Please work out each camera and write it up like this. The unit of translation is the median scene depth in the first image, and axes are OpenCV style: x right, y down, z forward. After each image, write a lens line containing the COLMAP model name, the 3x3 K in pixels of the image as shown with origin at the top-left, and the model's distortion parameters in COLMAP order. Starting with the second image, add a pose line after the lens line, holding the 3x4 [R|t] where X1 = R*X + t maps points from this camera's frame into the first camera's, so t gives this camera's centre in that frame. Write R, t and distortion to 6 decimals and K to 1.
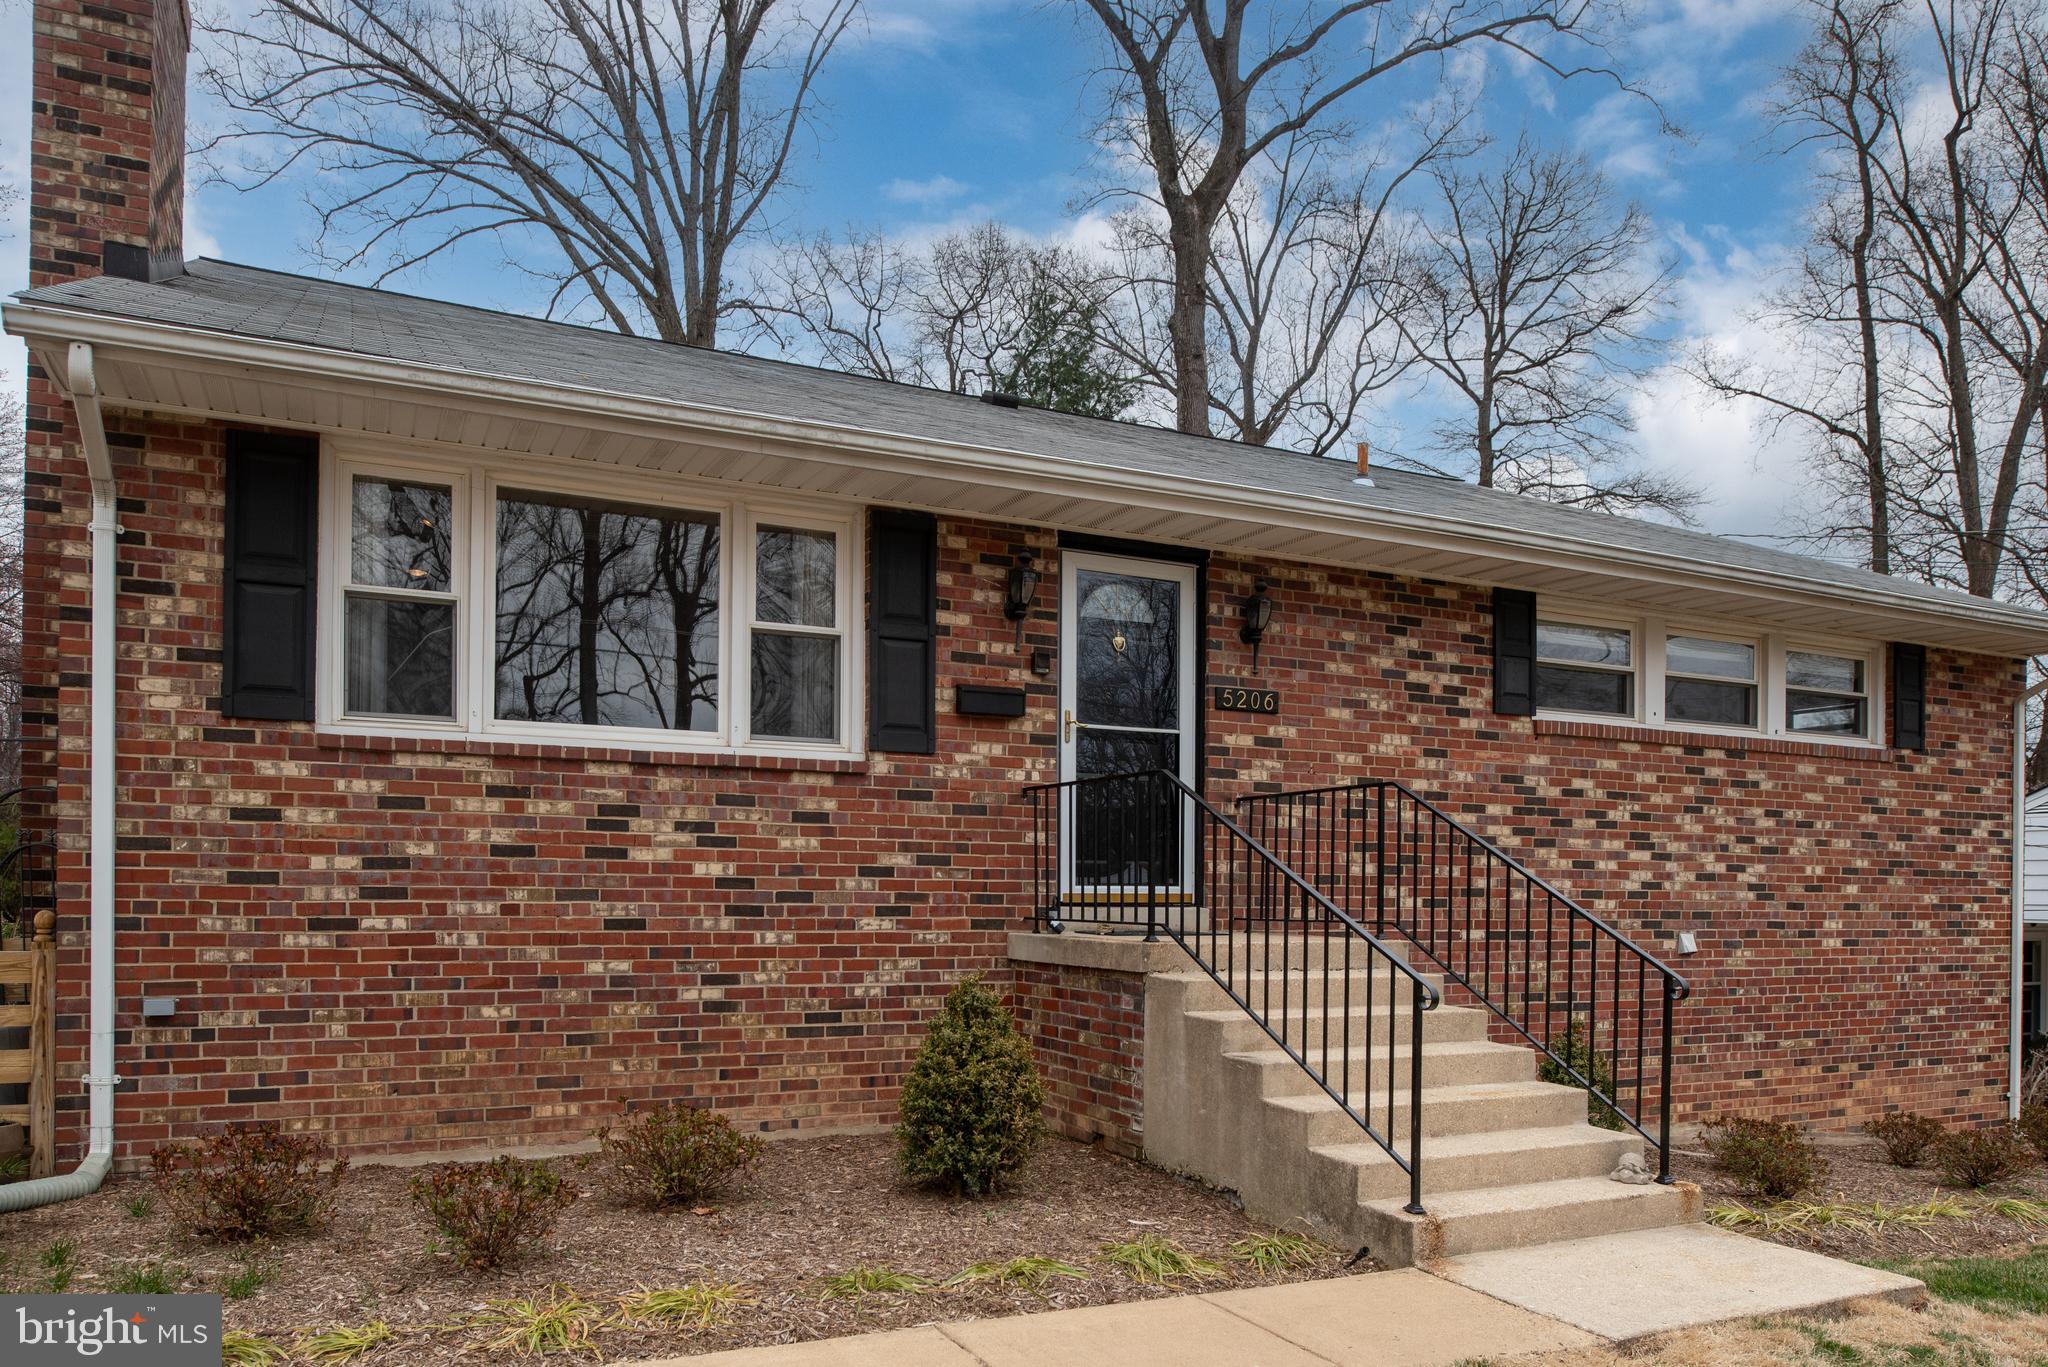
lens RADIAL K [[1430.1, 0, 1028.8], [0, 1430.1, 896.6], [0, 0, 1]] dist [-0.009848, -0.005988]
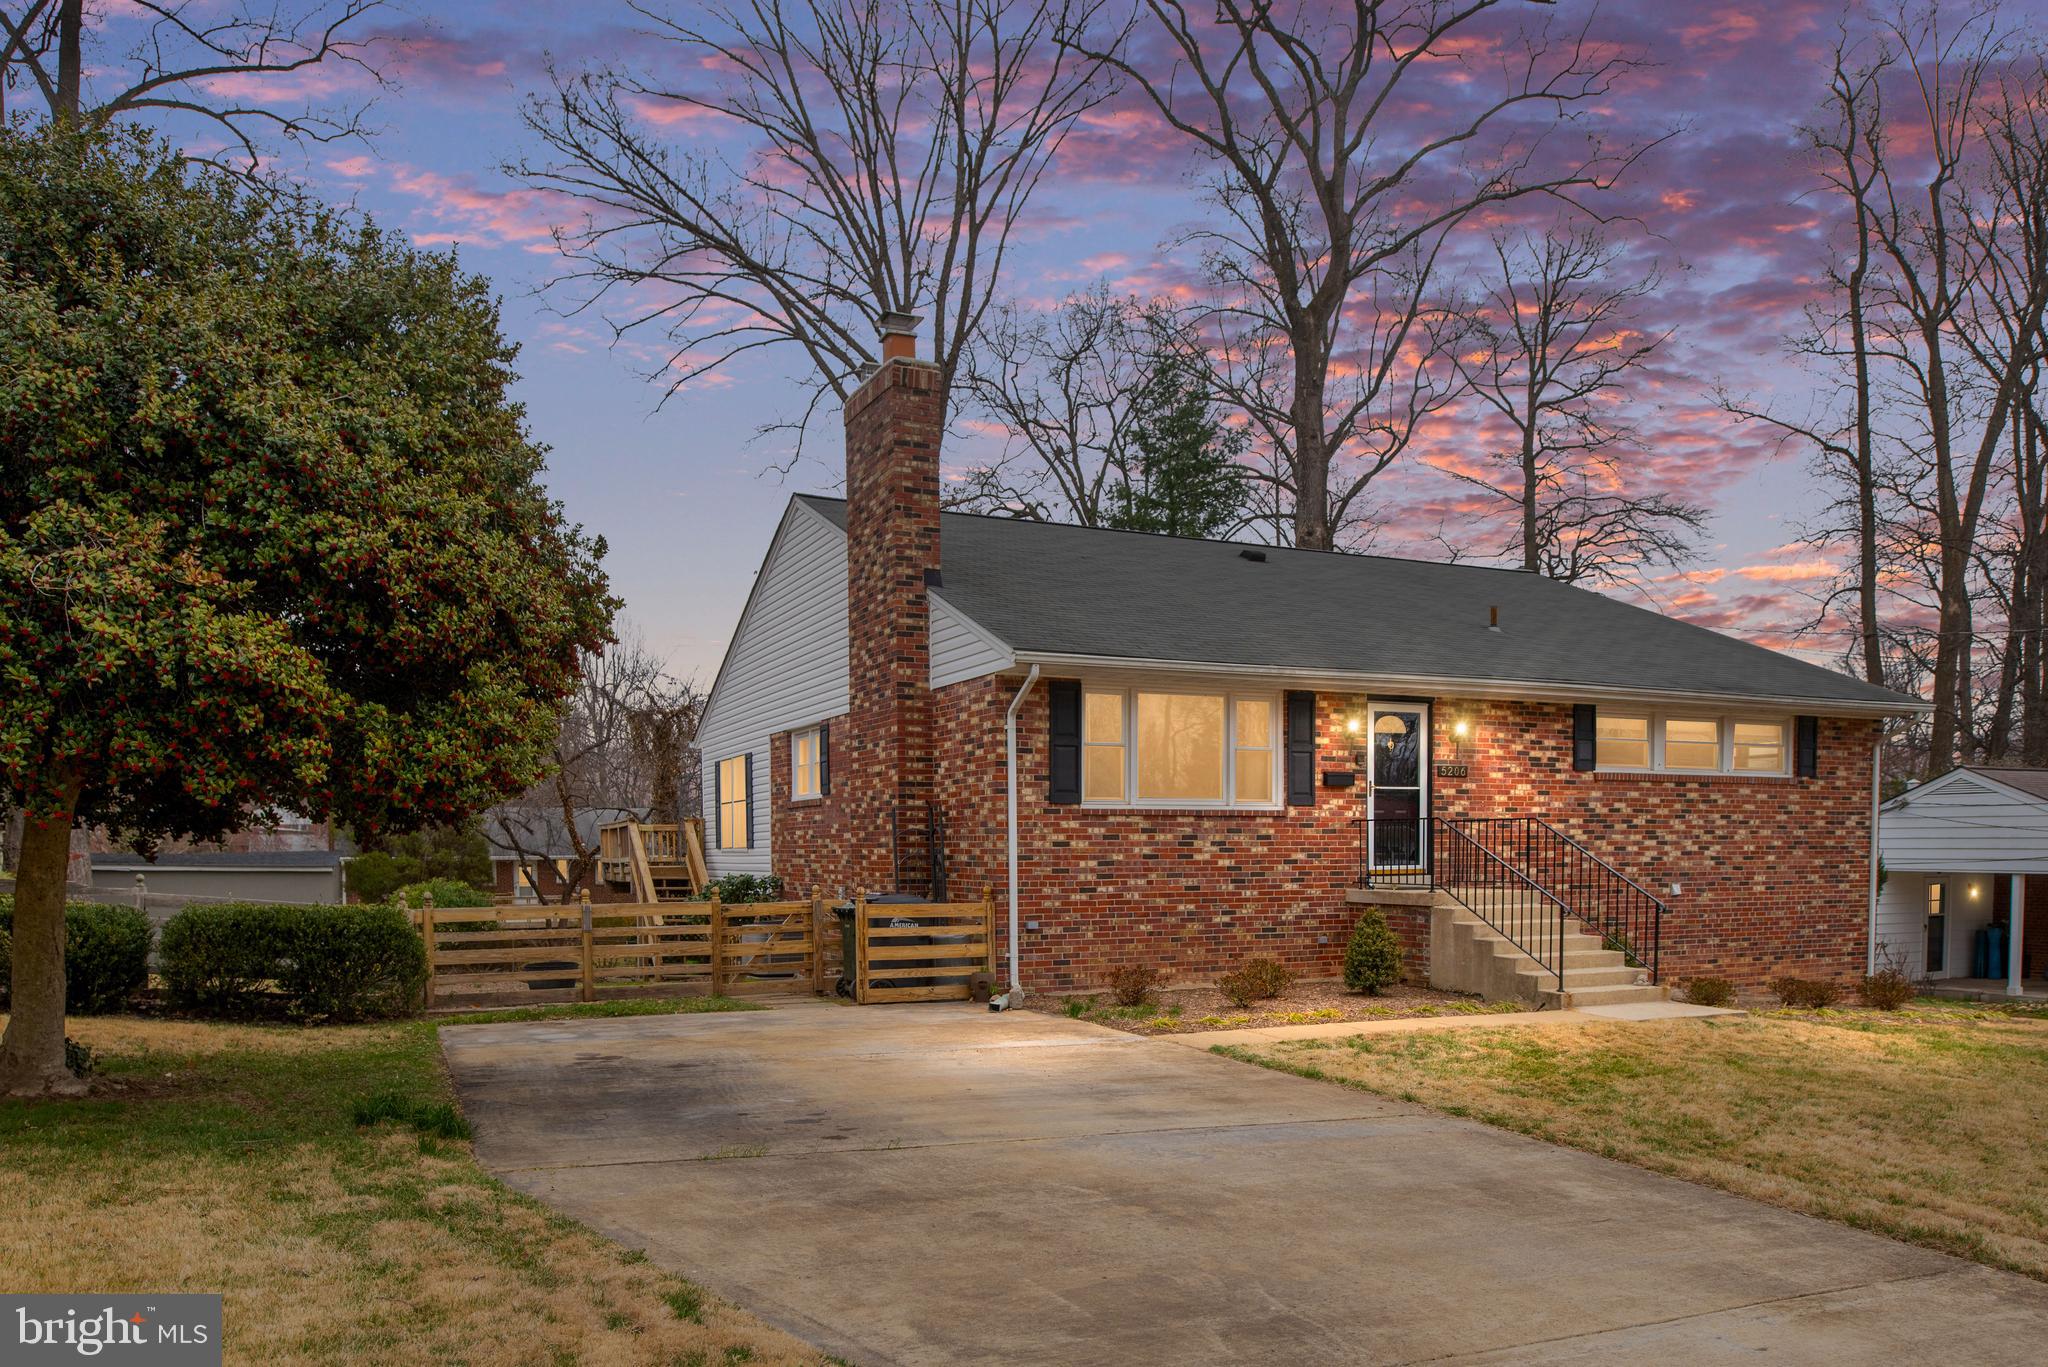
lens RADIAL K [[1448.6, 0, 1026.3], [0, 1448.6, 924.4], [0, 0, 1]] dist [-0.007945, -0.006682]
pose [[0.999848, -0.013814, -0.010677, -0.454743], [0.014345, 0.998573, 0.051451, -0.038744], [0.009951, -0.051596, 0.998618, -1.111432]]
